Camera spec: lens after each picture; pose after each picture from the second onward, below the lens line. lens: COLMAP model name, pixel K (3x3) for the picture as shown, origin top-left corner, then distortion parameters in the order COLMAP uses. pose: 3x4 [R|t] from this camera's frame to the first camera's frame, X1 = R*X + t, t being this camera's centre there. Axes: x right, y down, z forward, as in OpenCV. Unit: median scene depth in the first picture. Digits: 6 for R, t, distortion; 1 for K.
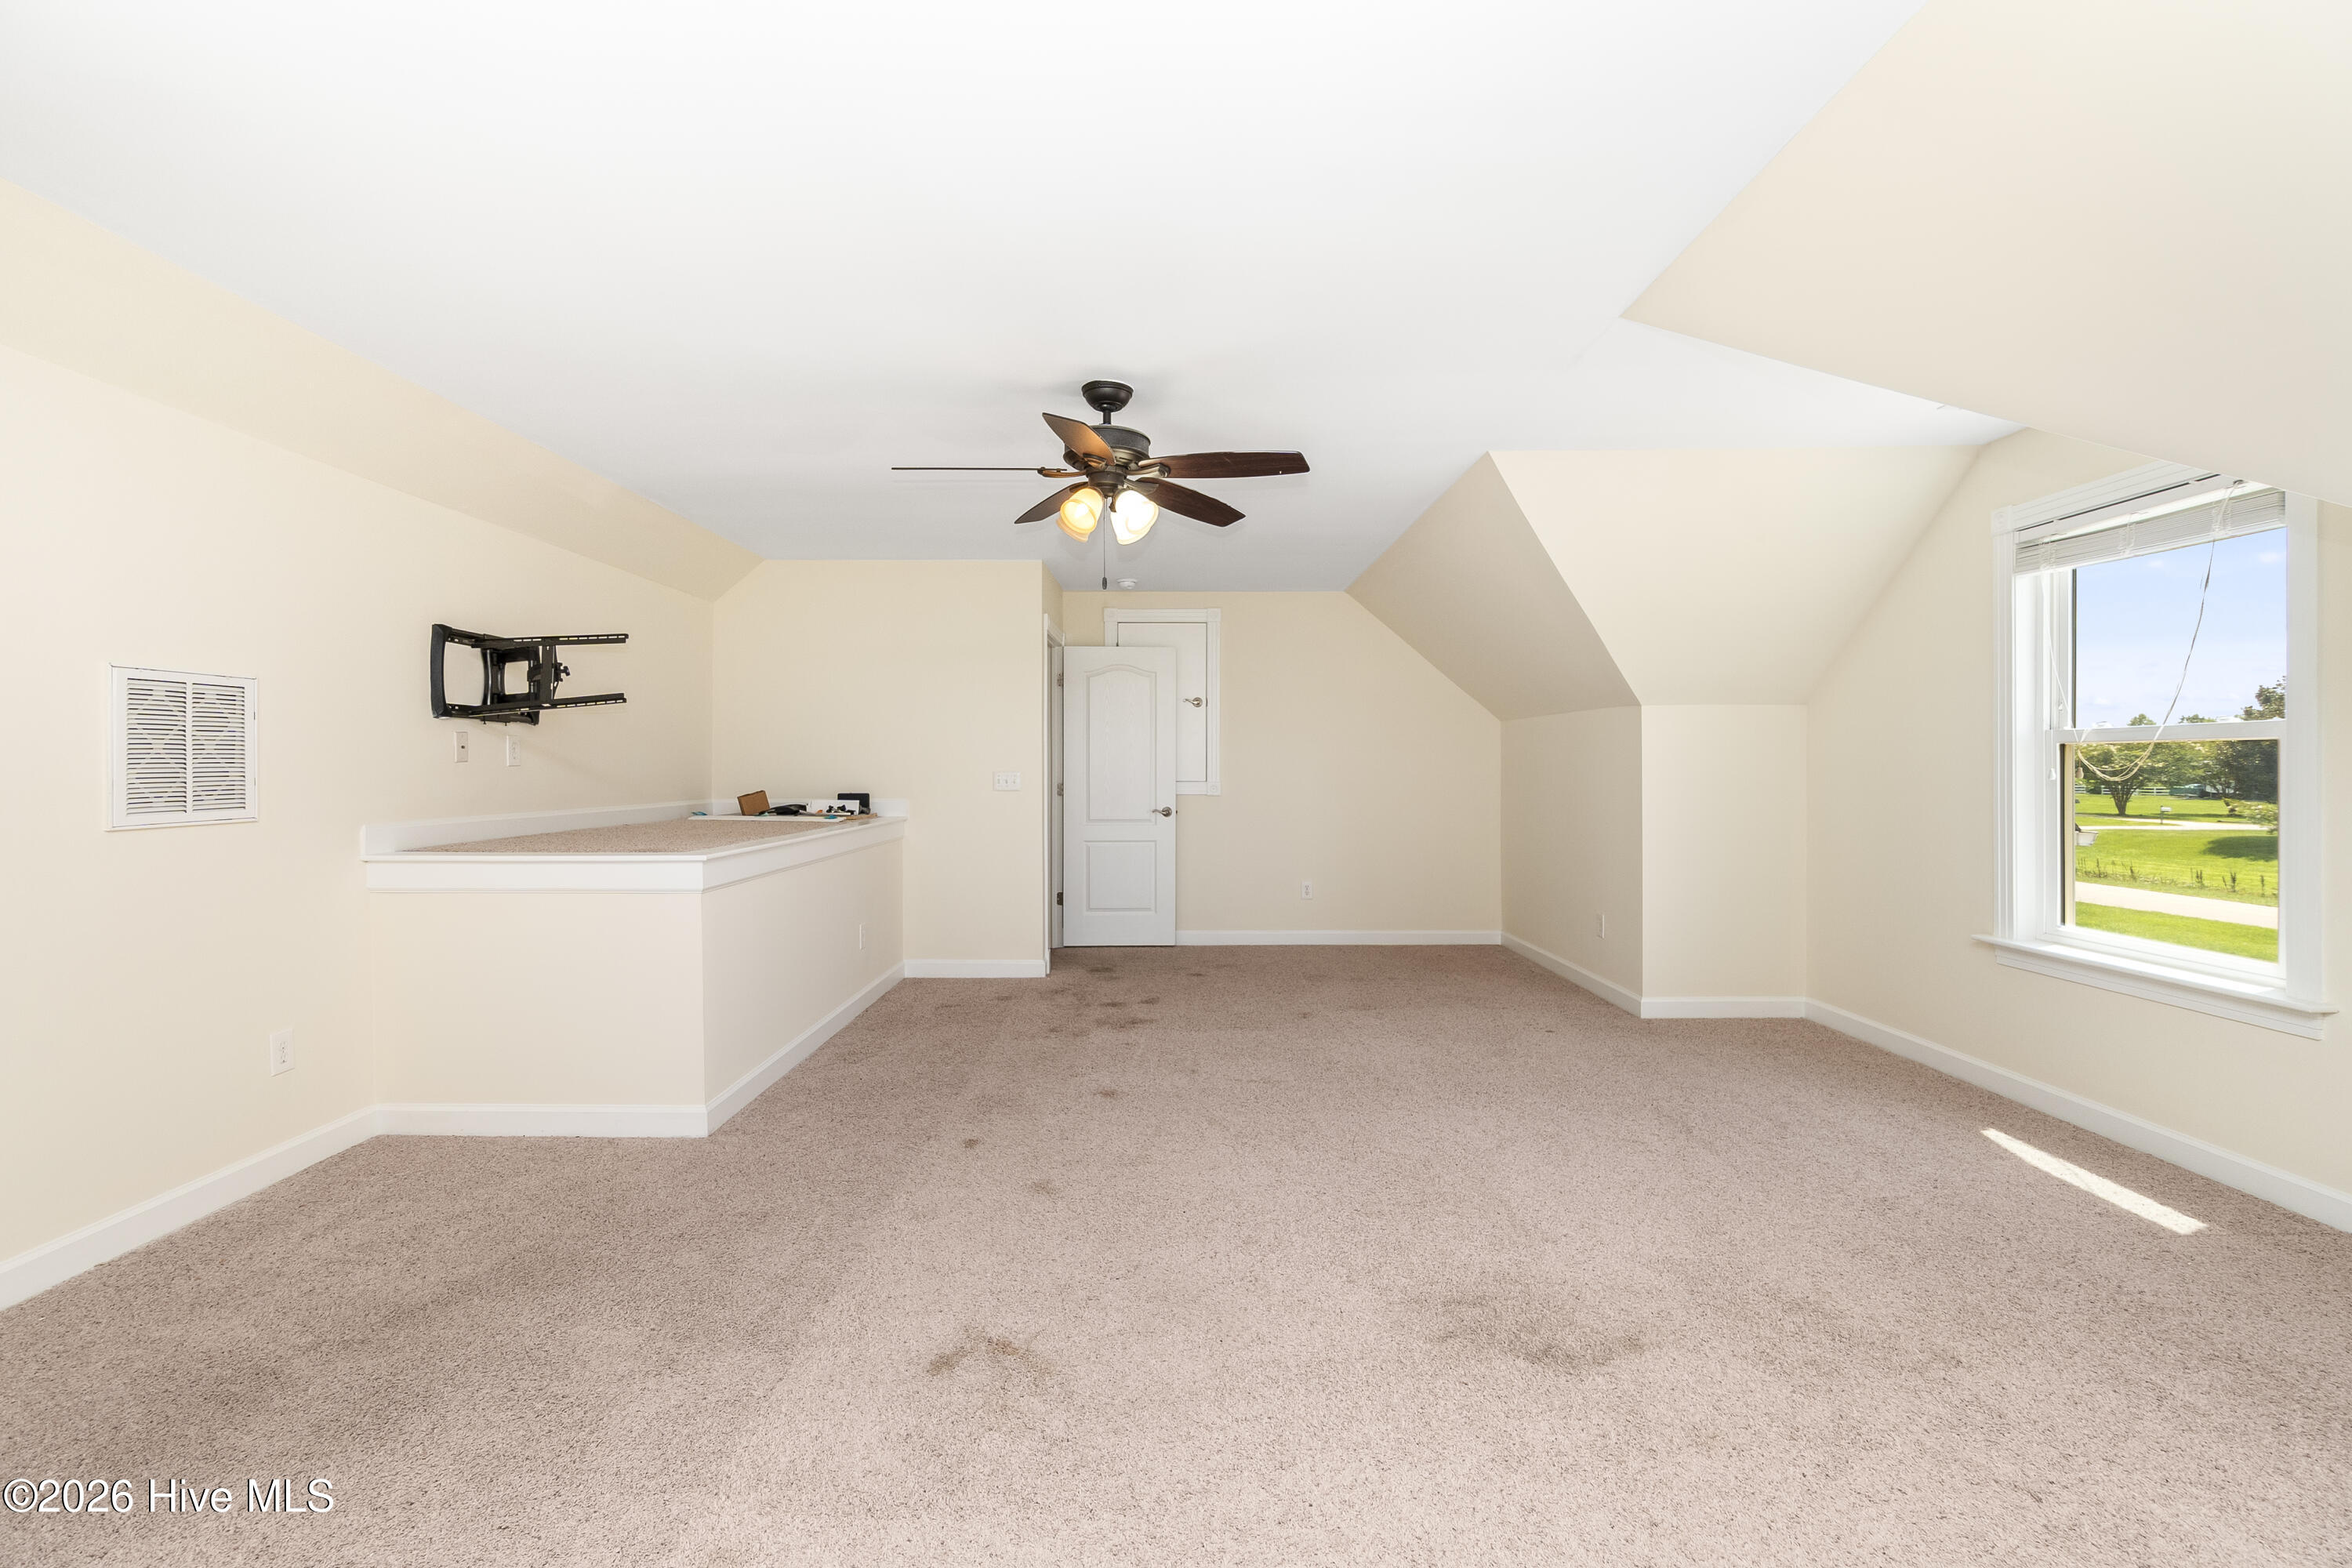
lens RADIAL K [[1013.7, 0, 1170.5], [0, 1013.7, 773.4], [0, 0, 1]] dist [-0.004858, 0.000272]
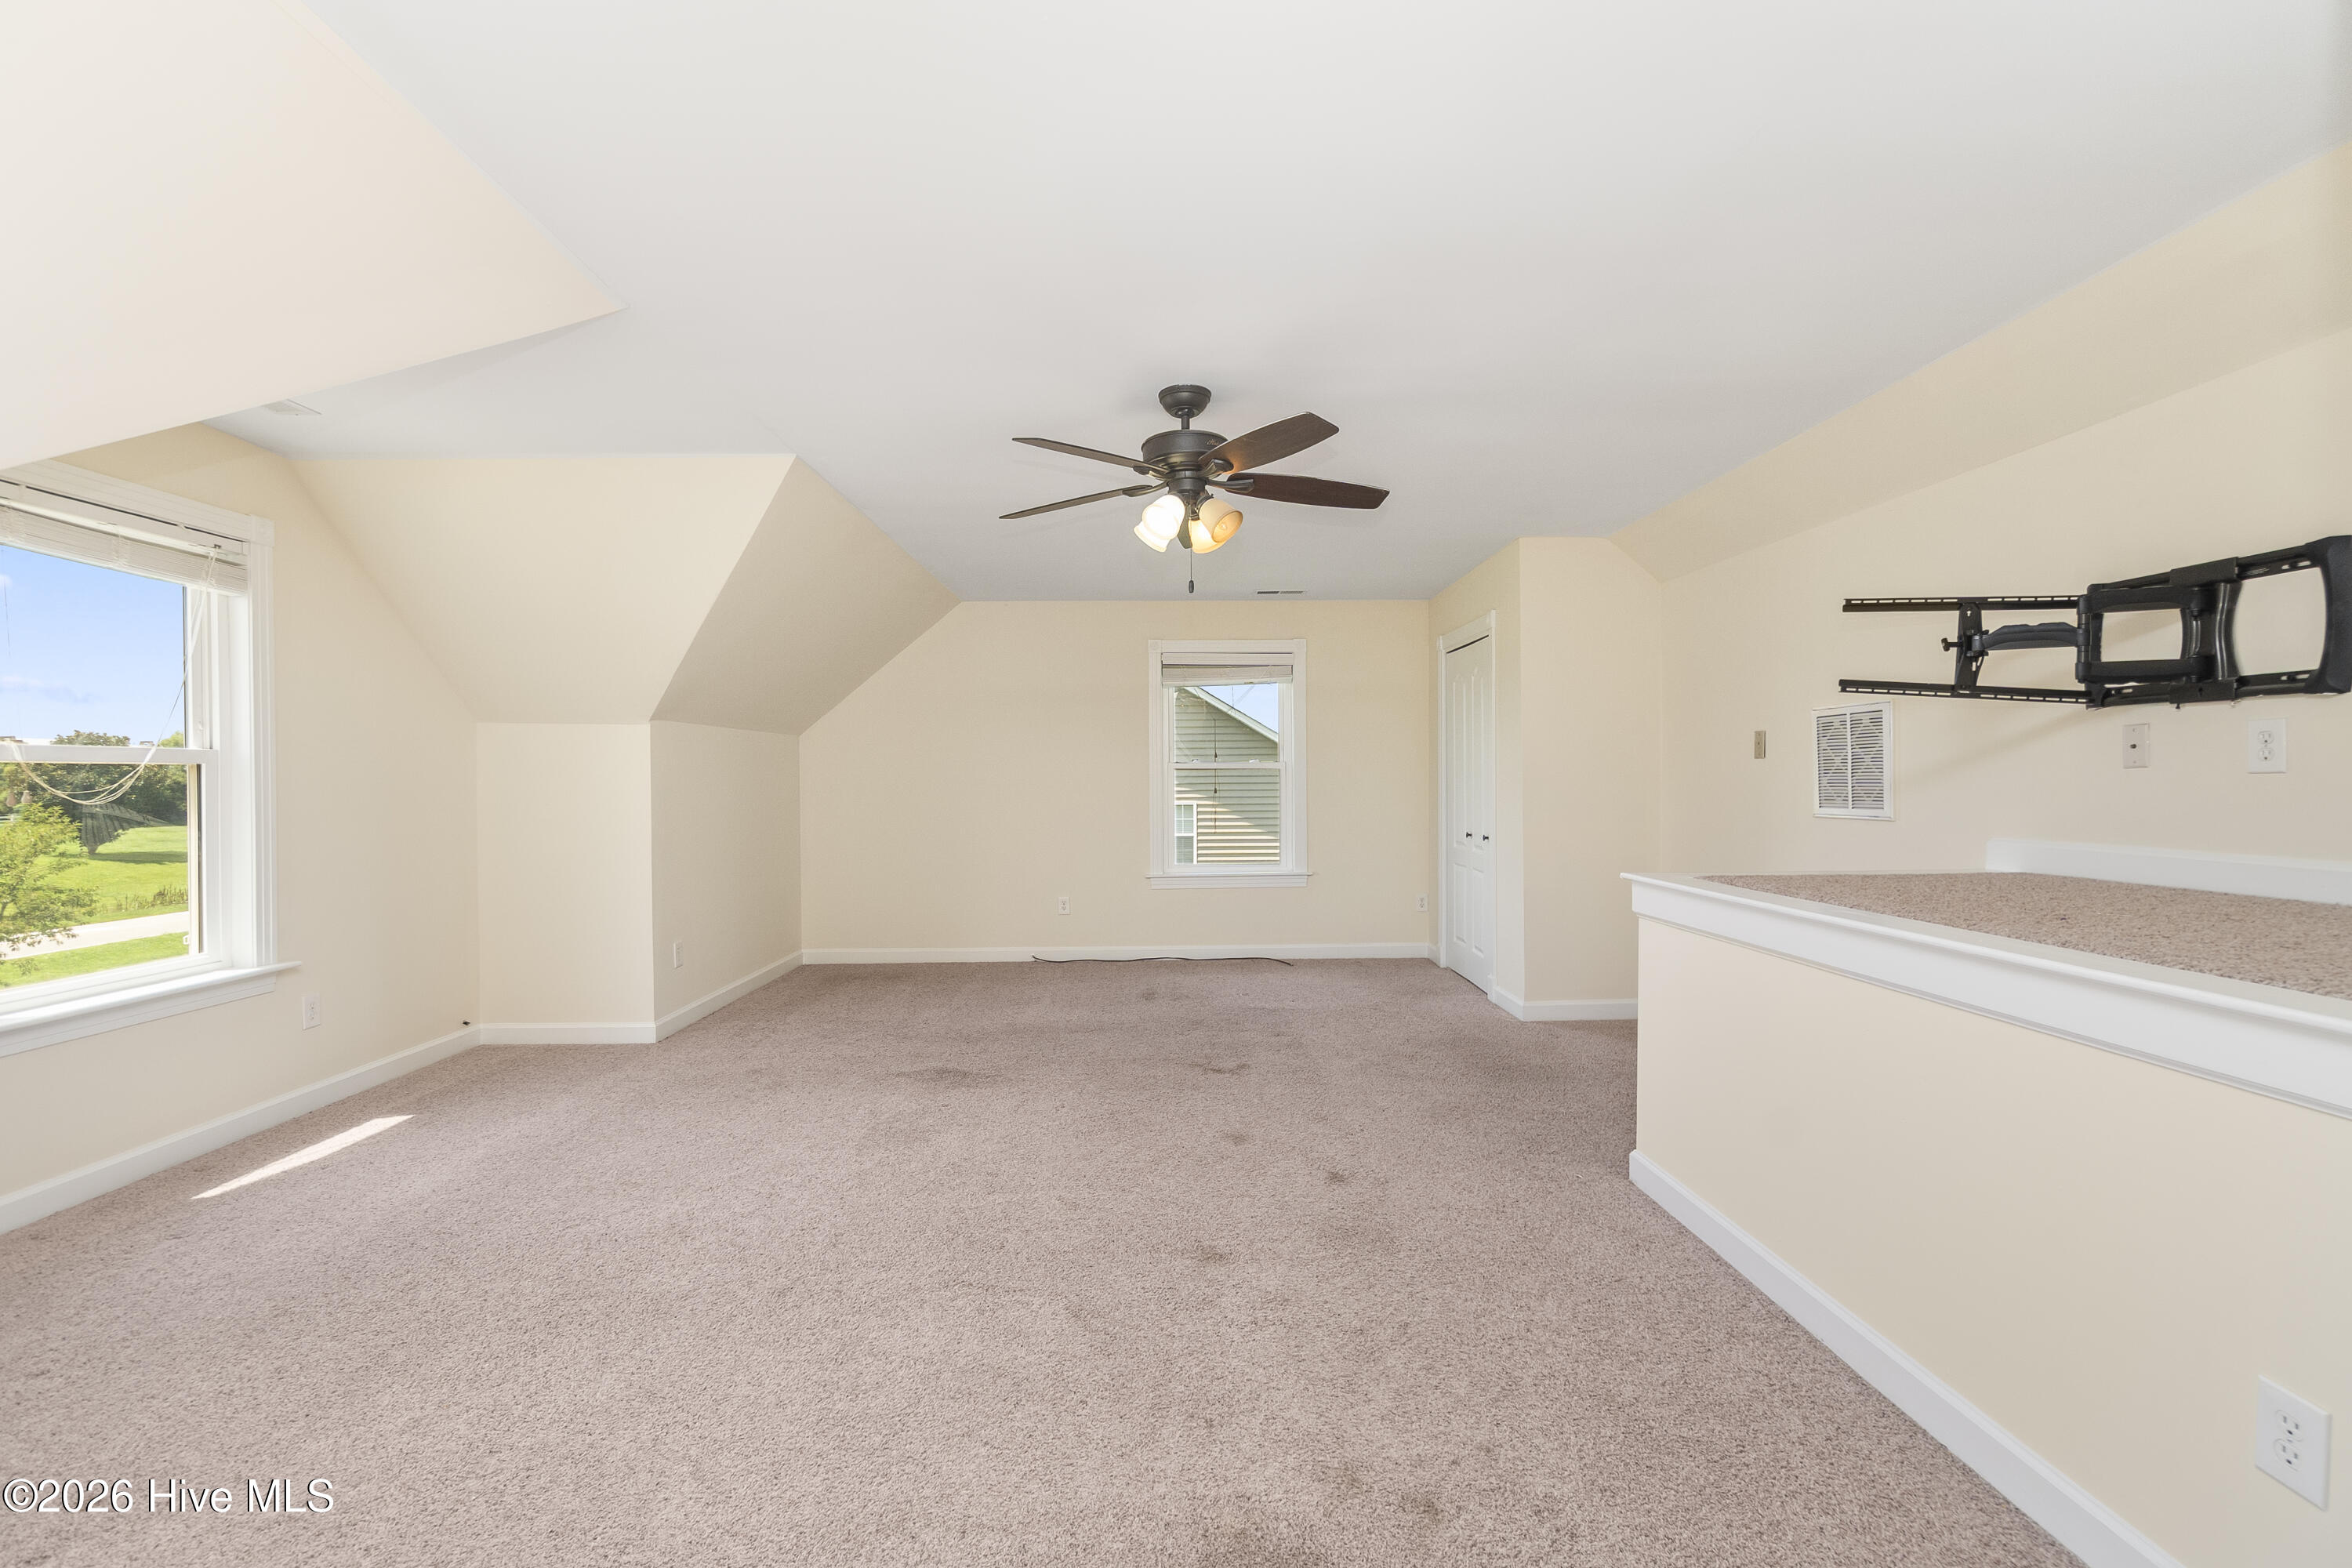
lens RADIAL K [[1013.7, 0, 1184.2], [0, 1013.7, 779.5], [0, 0, 1]] dist [-0.004858, 0.000272]
pose [[-0.999617, 0.007257, -0.026711, -0.039210], [0.006972, 0.999918, 0.010733, -0.020621], [0.026787, 0.010542, -0.999586, 2.228021]]
